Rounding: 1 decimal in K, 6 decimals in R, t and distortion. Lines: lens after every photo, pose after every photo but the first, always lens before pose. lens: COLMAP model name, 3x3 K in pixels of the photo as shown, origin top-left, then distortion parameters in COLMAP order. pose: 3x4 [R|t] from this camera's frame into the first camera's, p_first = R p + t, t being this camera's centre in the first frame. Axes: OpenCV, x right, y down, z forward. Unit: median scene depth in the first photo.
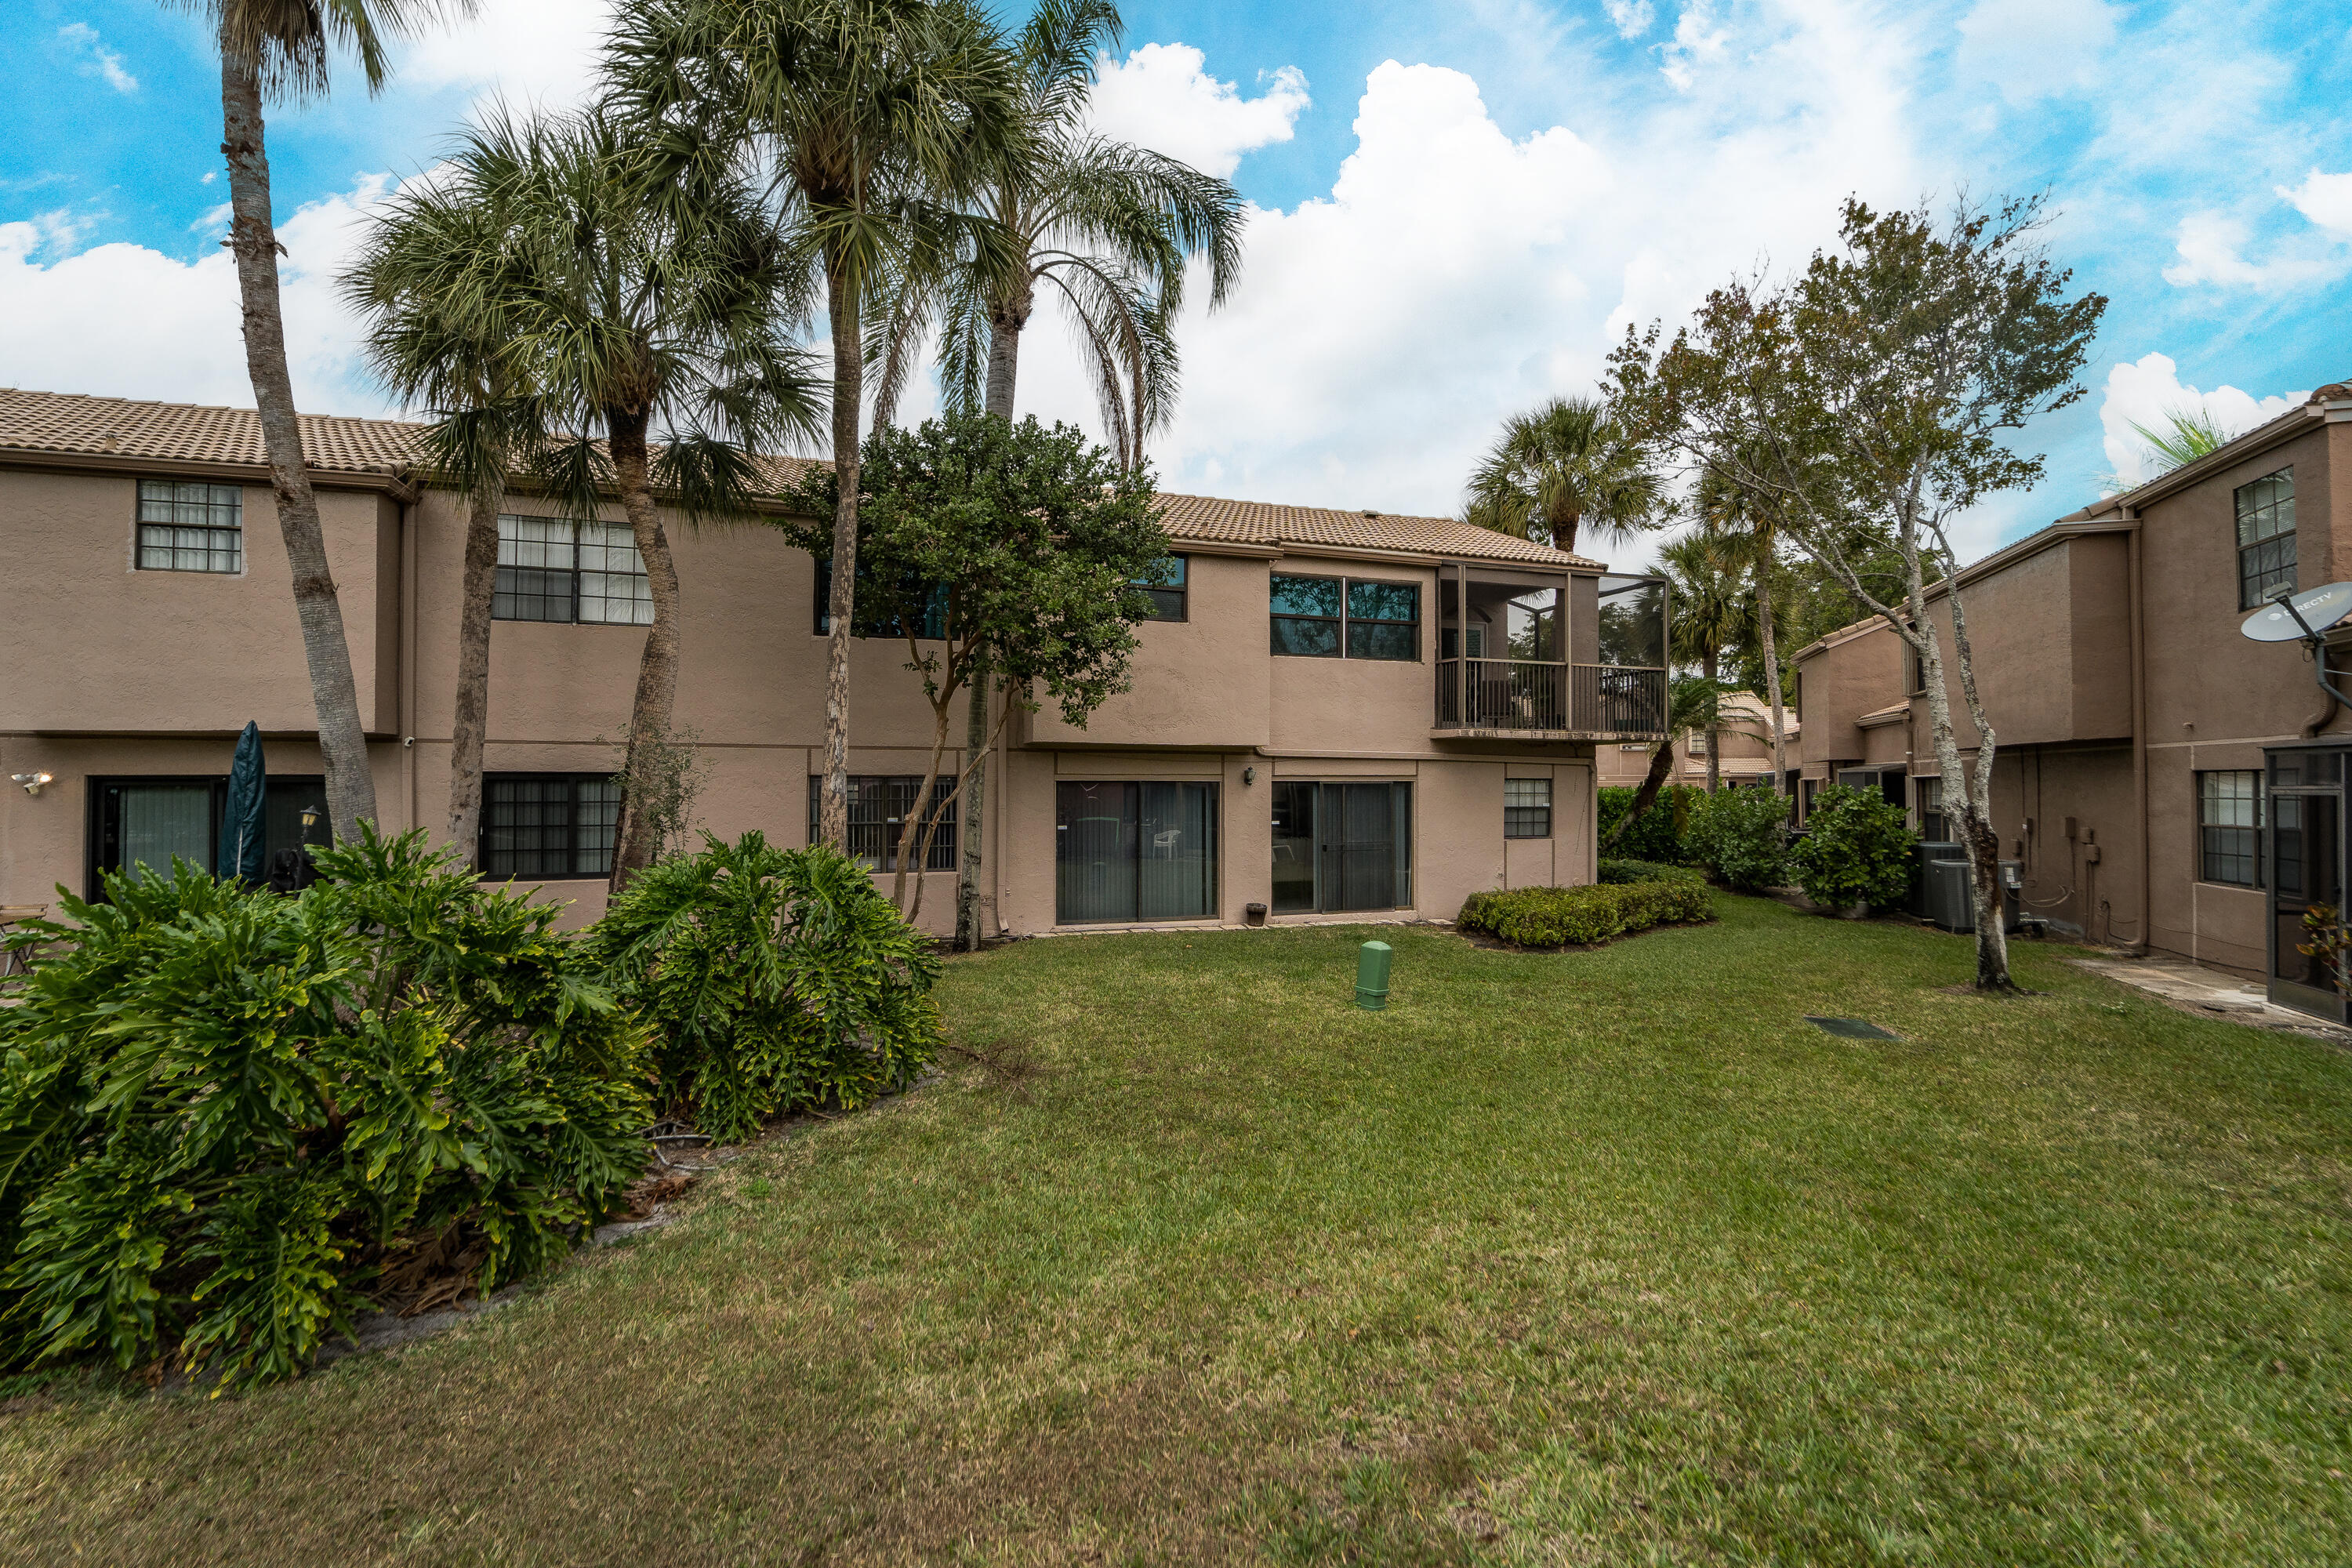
lens RADIAL K [[983.6, 0, 1168.6], [0, 983.6, 773.7], [0, 0, 1]] dist [-0.002664, -0.000279]
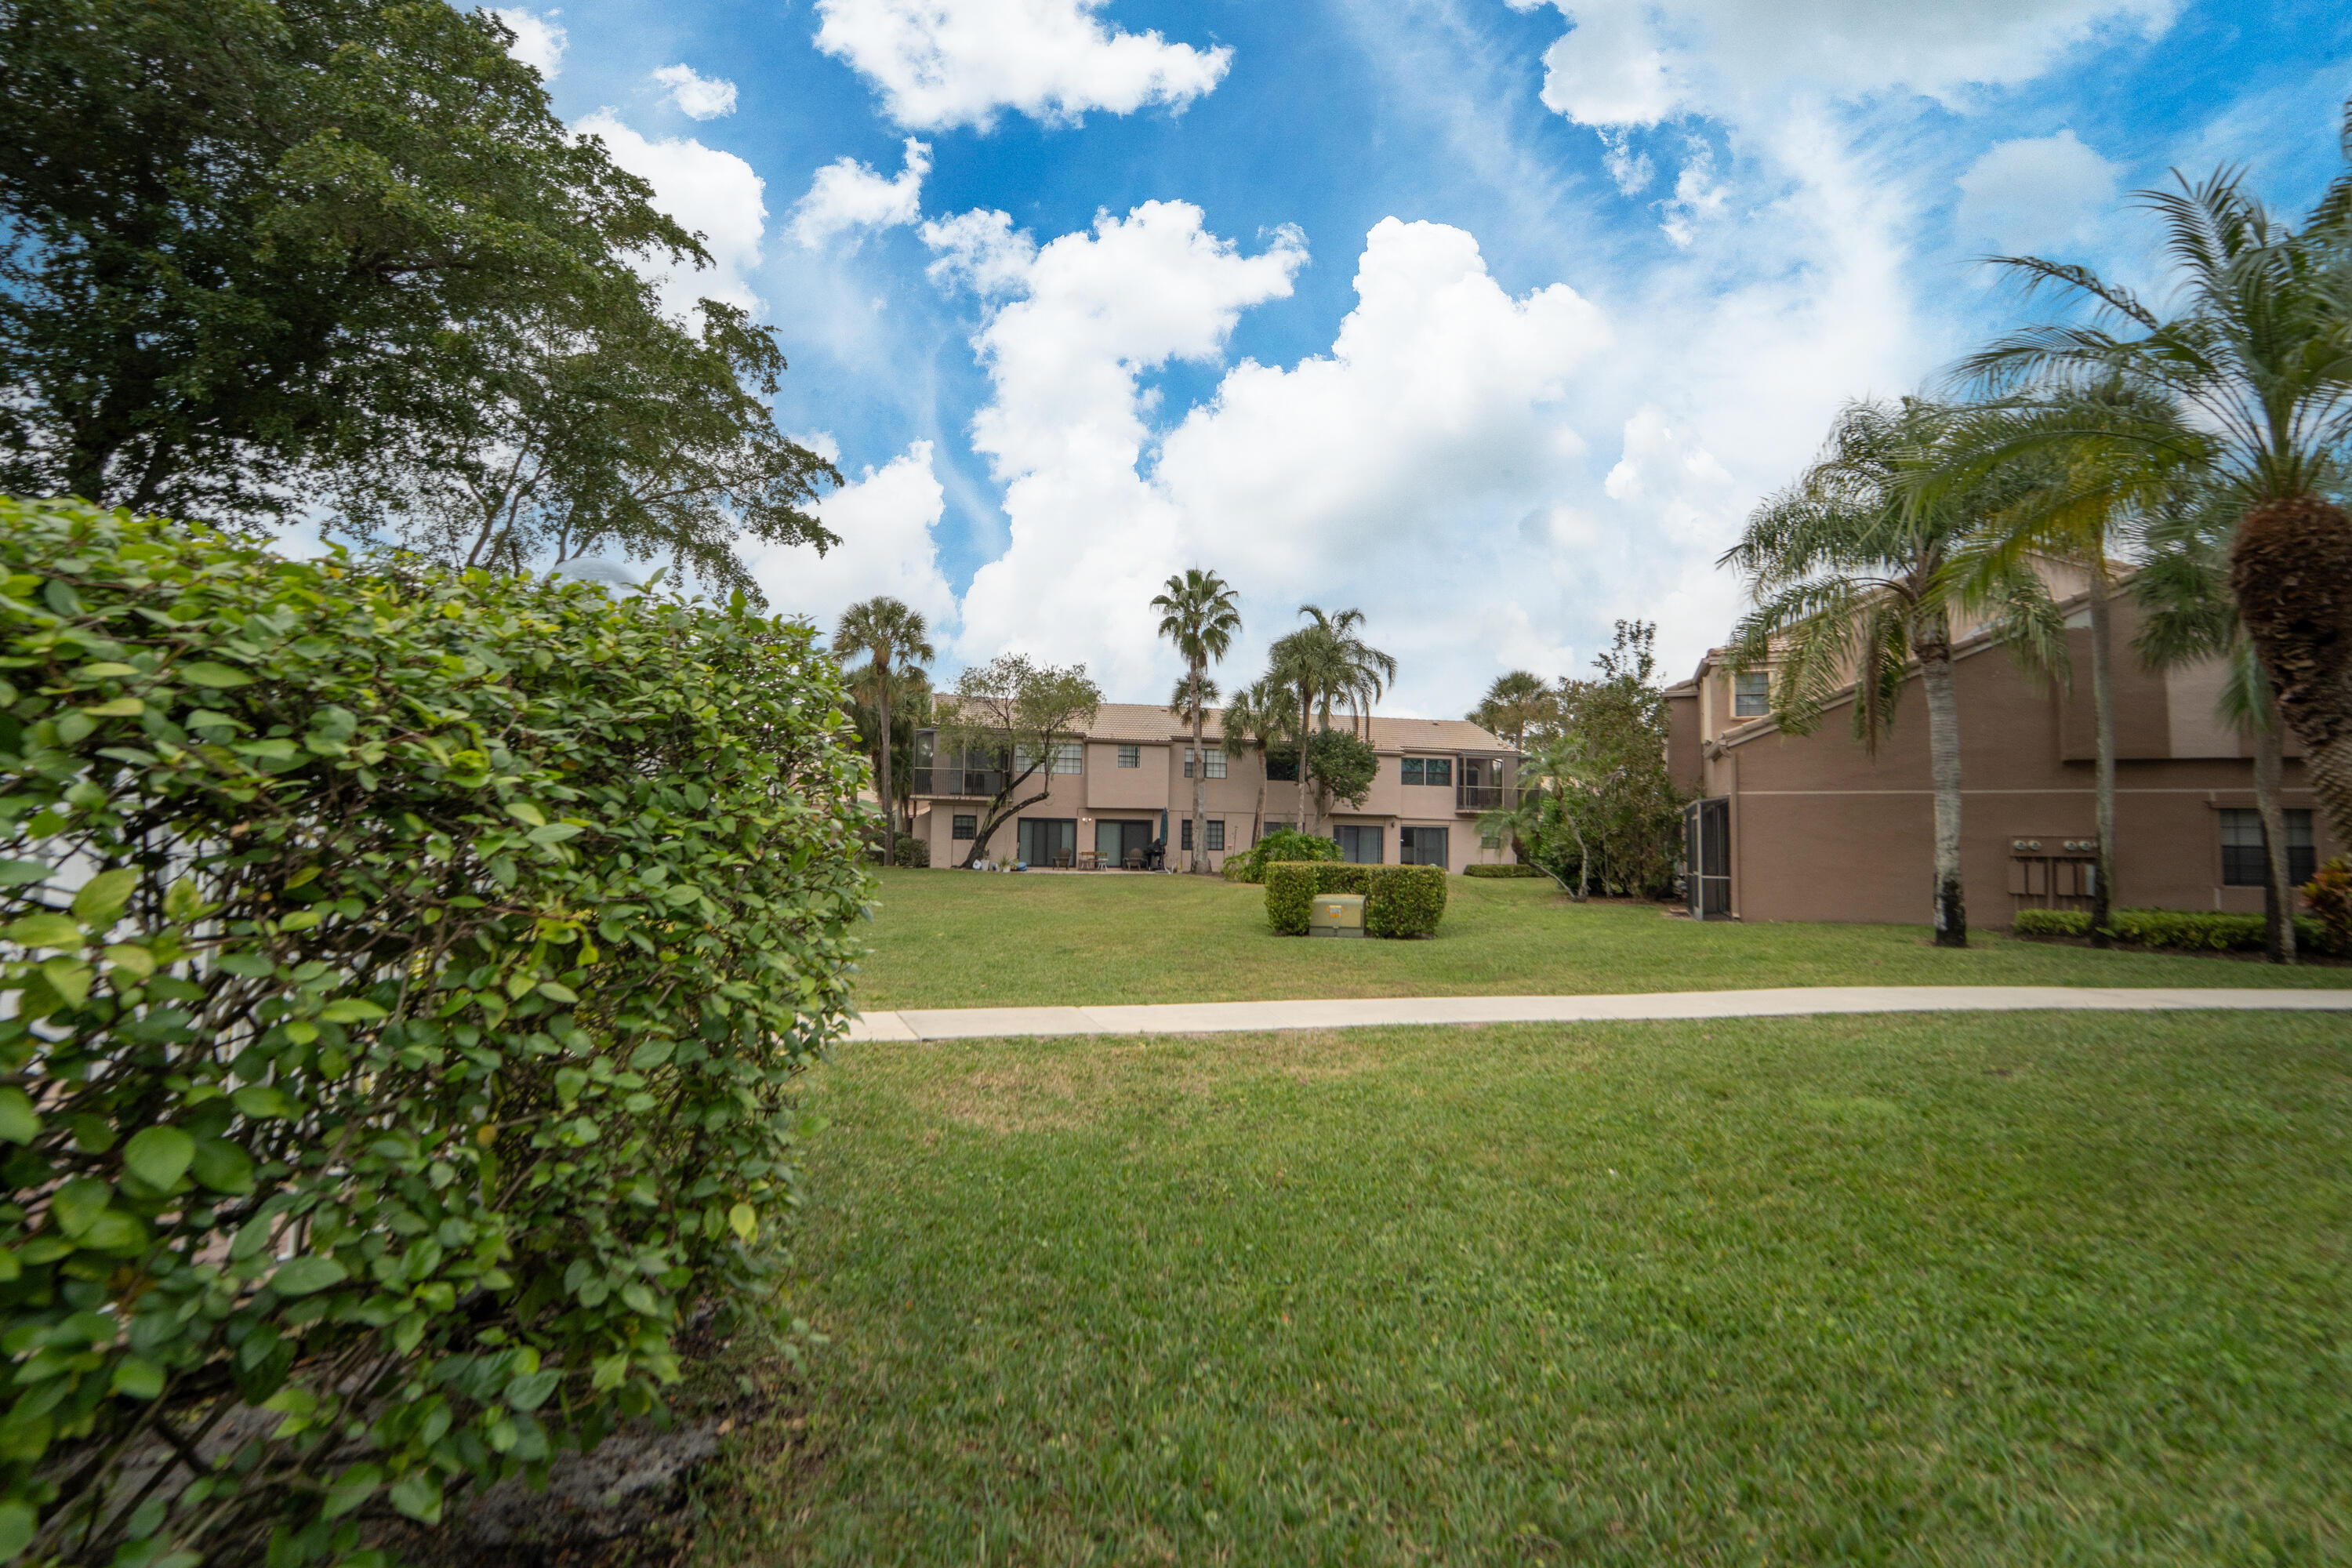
lens RADIAL K [[983.6, 0, 1178.6], [0, 983.6, 781.4], [0, 0, 1]] dist [-0.002664, -0.000279]
pose [[0.998402, 0.010664, -0.055502, -0.406141], [-0.013731, 0.998382, -0.055183, 0.045429], [0.054824, 0.055857, 0.996932, -2.026719]]
